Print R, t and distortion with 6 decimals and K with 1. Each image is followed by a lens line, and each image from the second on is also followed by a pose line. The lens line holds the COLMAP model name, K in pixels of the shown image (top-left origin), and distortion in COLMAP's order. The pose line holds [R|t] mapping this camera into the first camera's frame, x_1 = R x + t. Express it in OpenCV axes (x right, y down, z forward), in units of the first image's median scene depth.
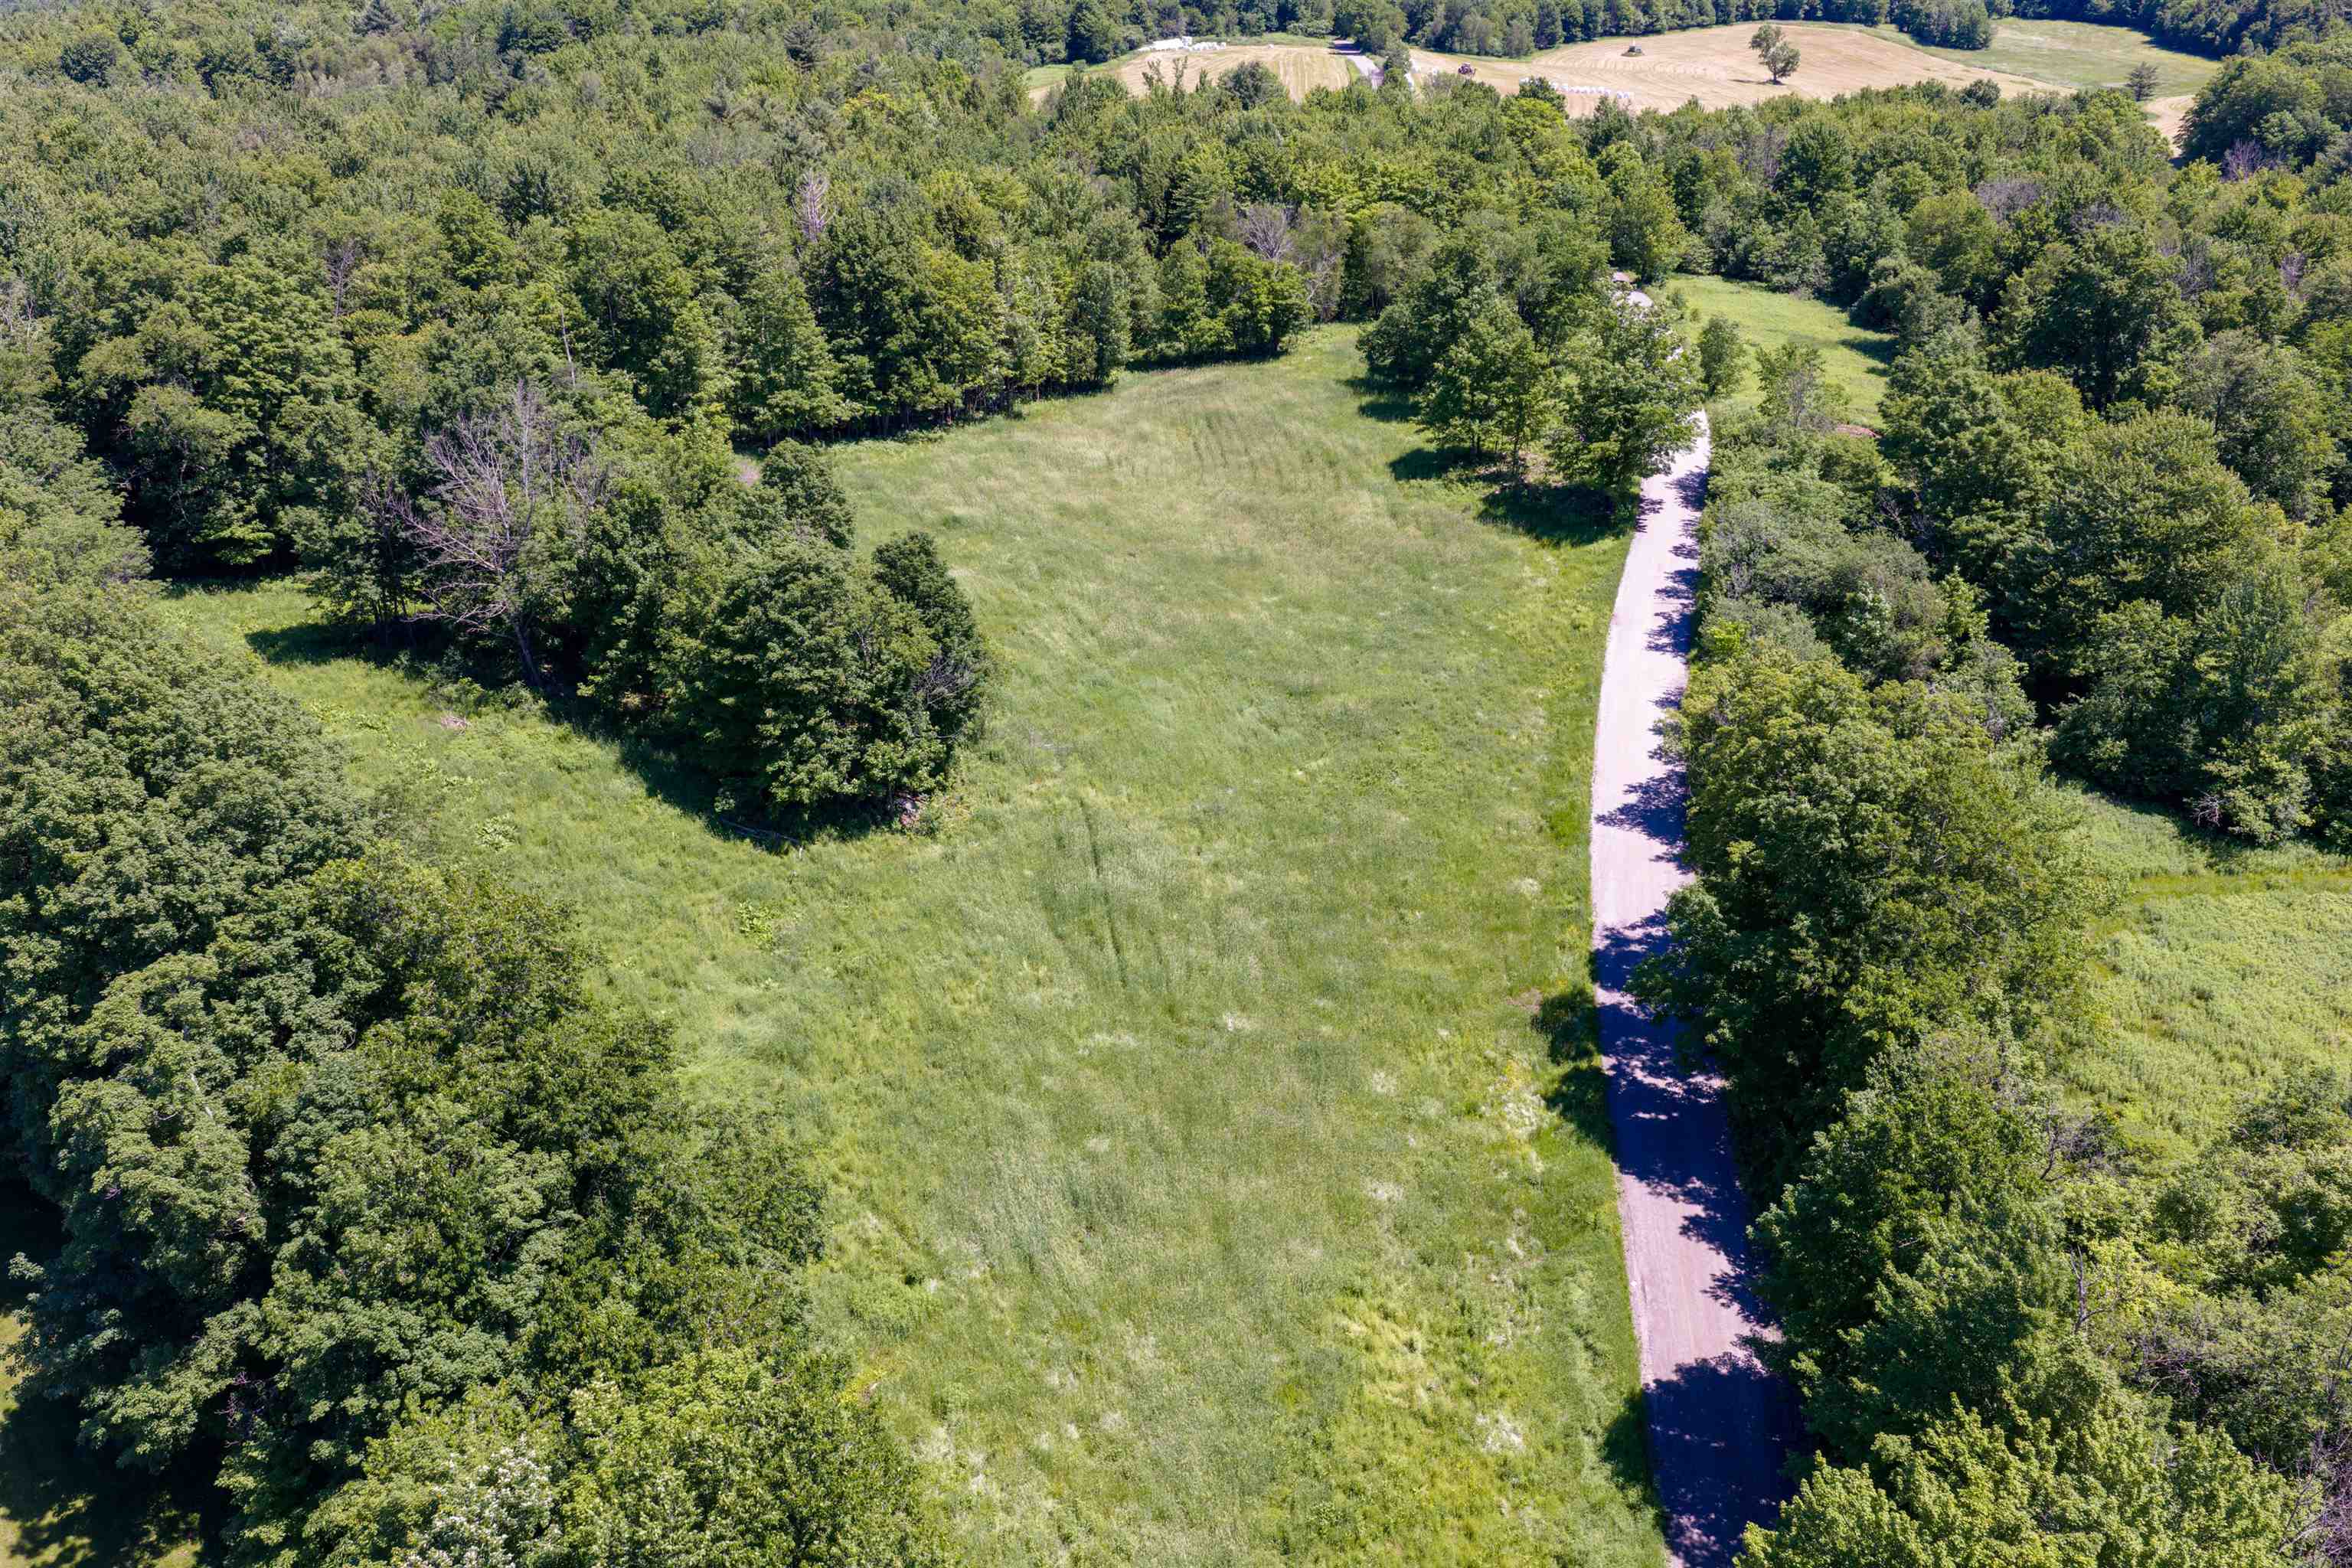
lens RADIAL K [[1949.0, 0, 1172.3], [0, 1949.0, 789.2], [0, 0, 1]] dist [0.023839, -0.042850]
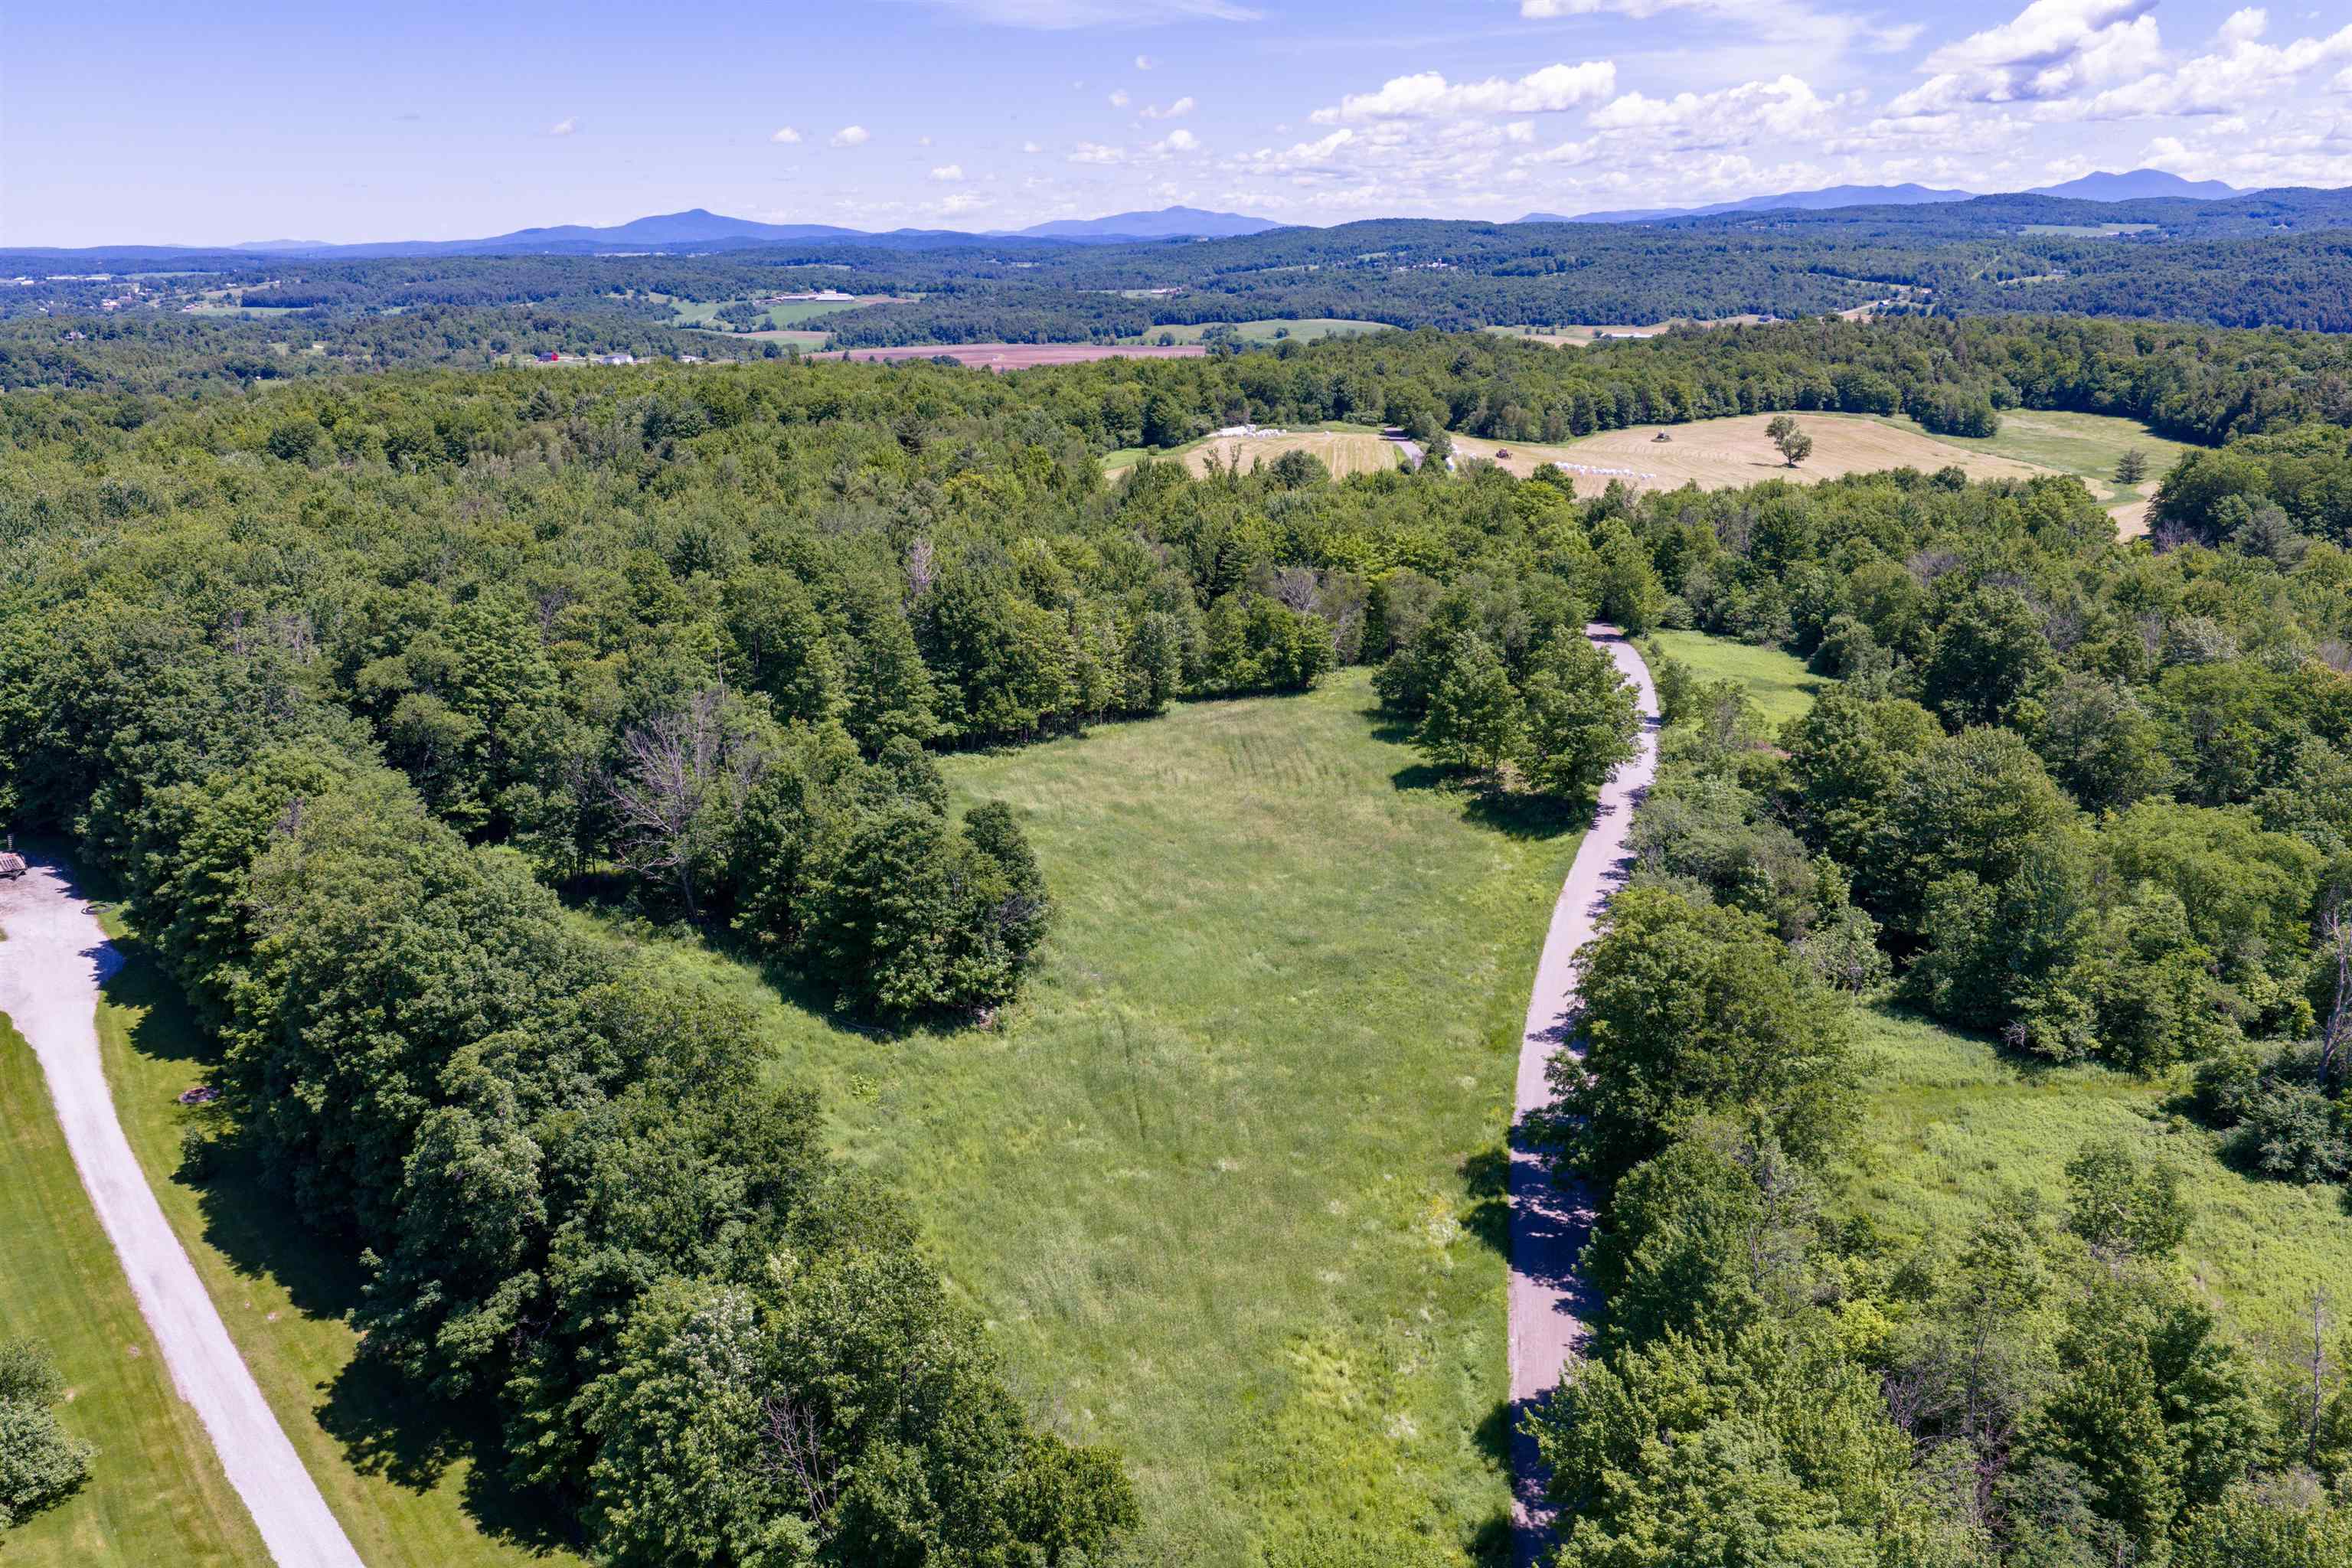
lens RADIAL K [[1949.0, 0, 1171.1], [0, 1949.0, 797.5], [0, 0, 1]] dist [0.023839, -0.042850]
pose [[0.999180, 0.011947, -0.038674, 0.027678], [-0.018516, 0.984527, -0.174250, 0.069397], [0.035994, 0.174823, 0.983942, -0.216368]]
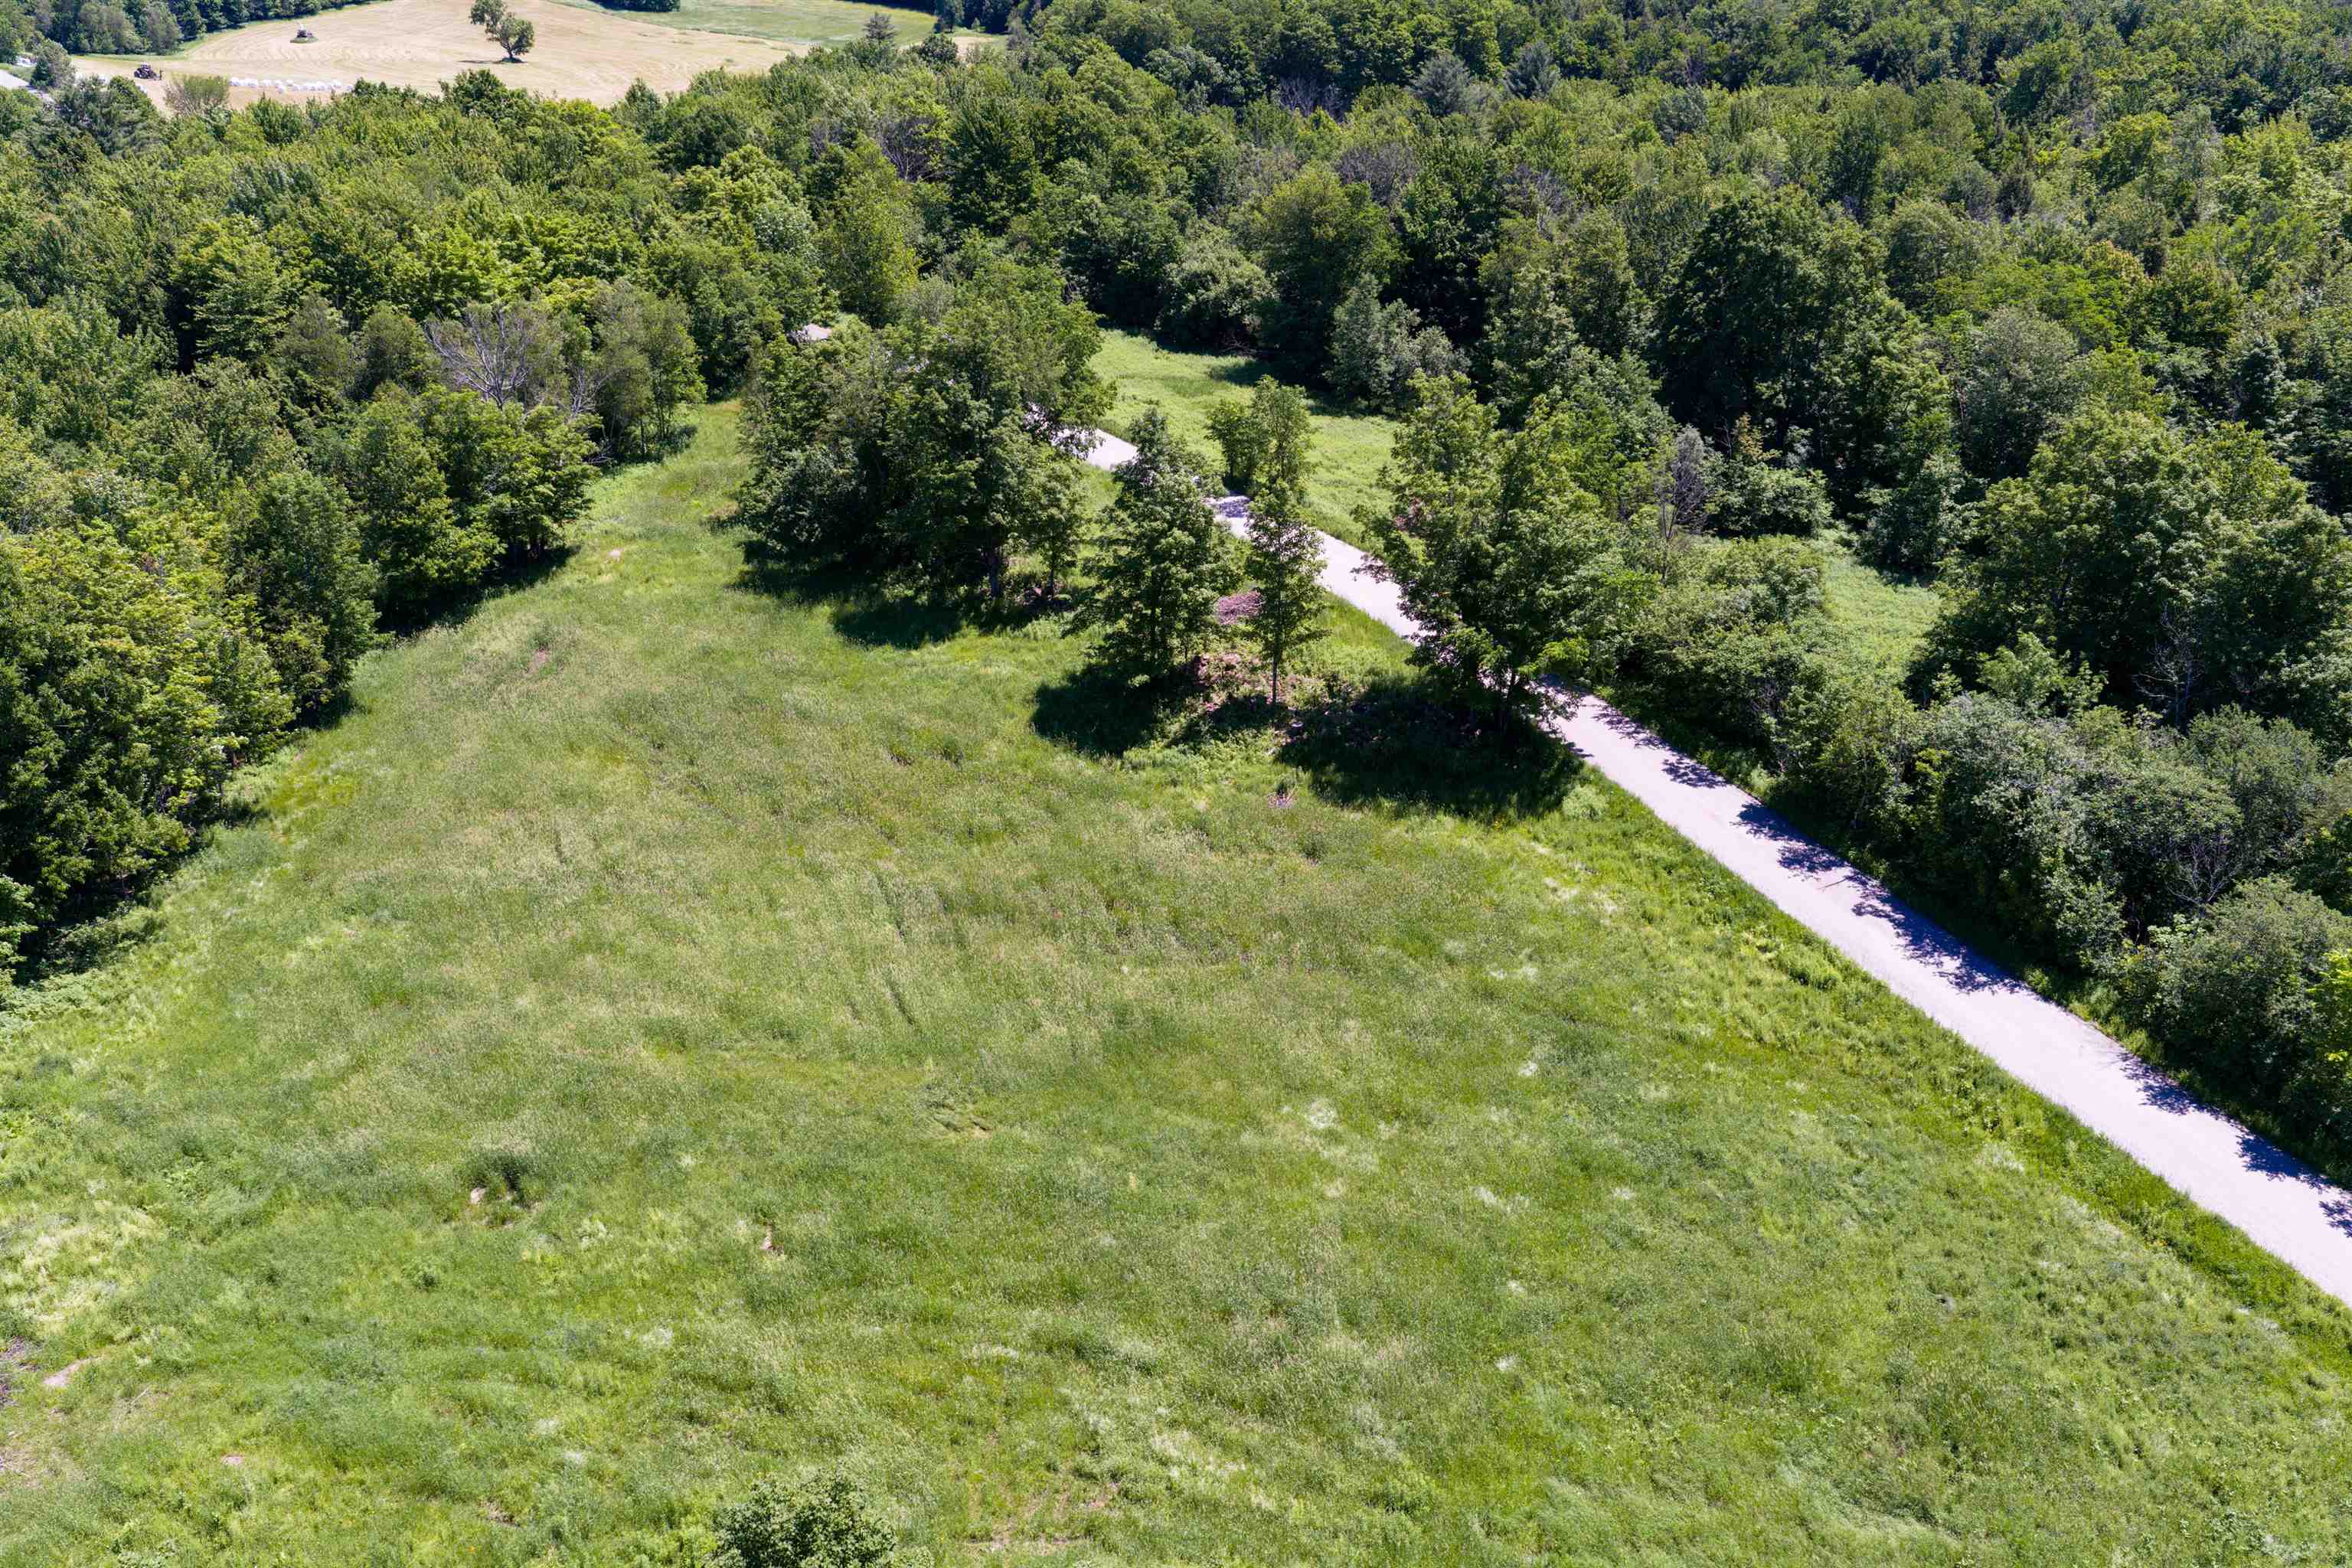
lens RADIAL K [[1949.0, 0, 1182.9], [0, 1949.0, 784.2], [0, 0, 1]] dist [0.023839, -0.042850]
pose [[0.759963, -0.287750, 0.582801, -0.249977], [0.281912, 0.953858, 0.103346, -0.246391], [-0.585647, 0.085760, 0.806017, 0.624256]]
